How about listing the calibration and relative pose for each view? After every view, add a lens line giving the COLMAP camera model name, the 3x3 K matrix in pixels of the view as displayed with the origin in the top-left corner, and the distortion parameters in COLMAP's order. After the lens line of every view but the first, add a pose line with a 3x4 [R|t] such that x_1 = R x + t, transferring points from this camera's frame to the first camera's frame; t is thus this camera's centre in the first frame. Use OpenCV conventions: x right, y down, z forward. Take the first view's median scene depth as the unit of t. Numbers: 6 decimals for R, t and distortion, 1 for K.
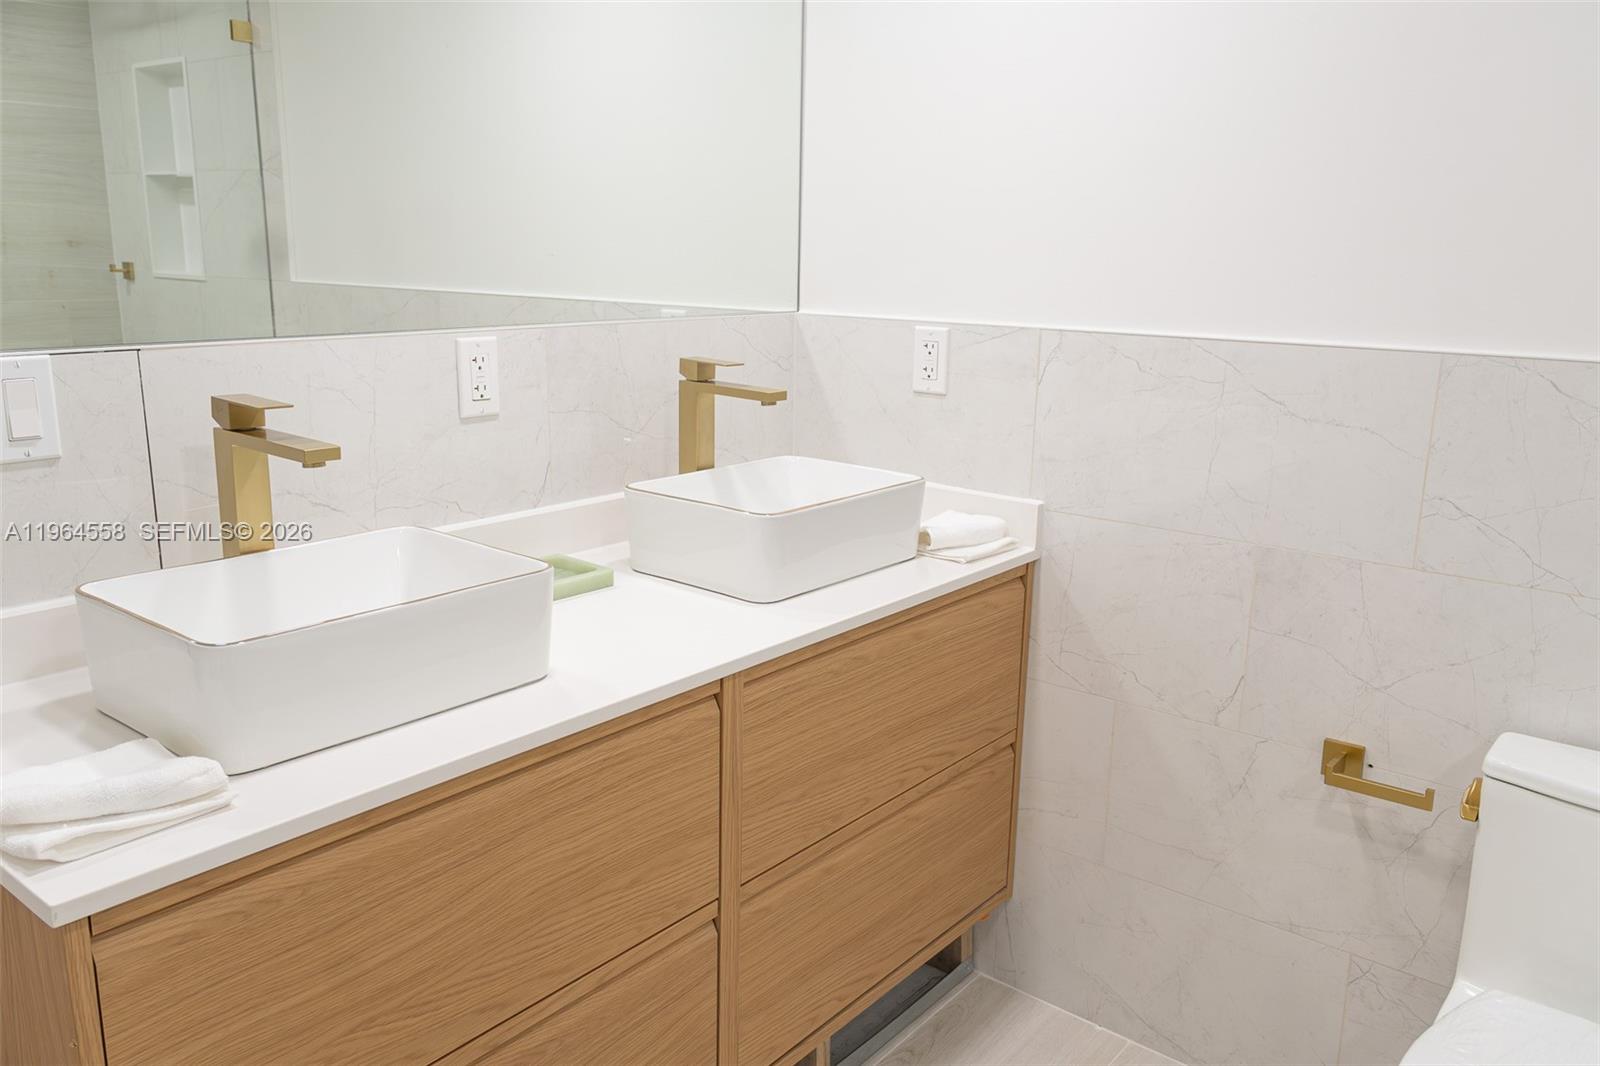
lens RADIAL K [[1232.5, 0, 803.6], [0, 1232.5, 526.4], [0, 0, 1]] dist [0.007453, 0.033104]
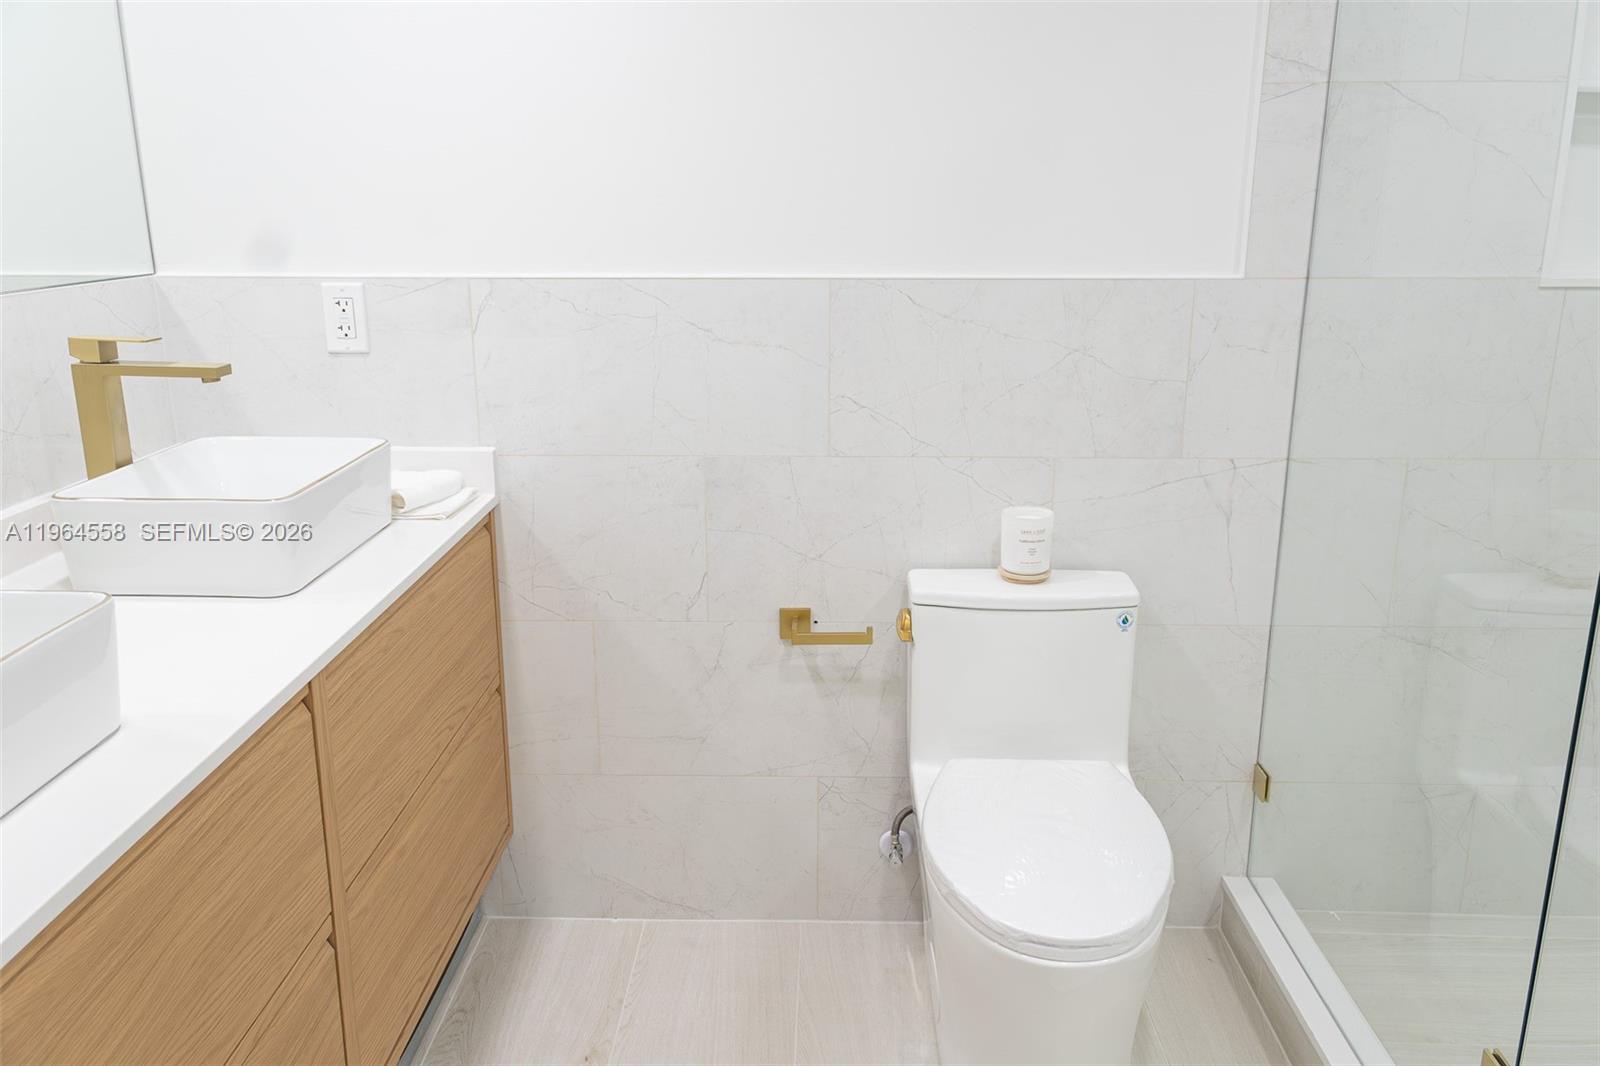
lens RADIAL K [[1232.5, 0, 803.6], [0, 1232.5, 526.4], [0, 0, 1]] dist [0.007453, 0.033104]
pose [[0.789018, -0.178859, 0.587759, -0.228004], [0.150919, 0.983797, 0.096779, -0.017005], [-0.595545, 0.012344, 0.803227, 0.027995]]
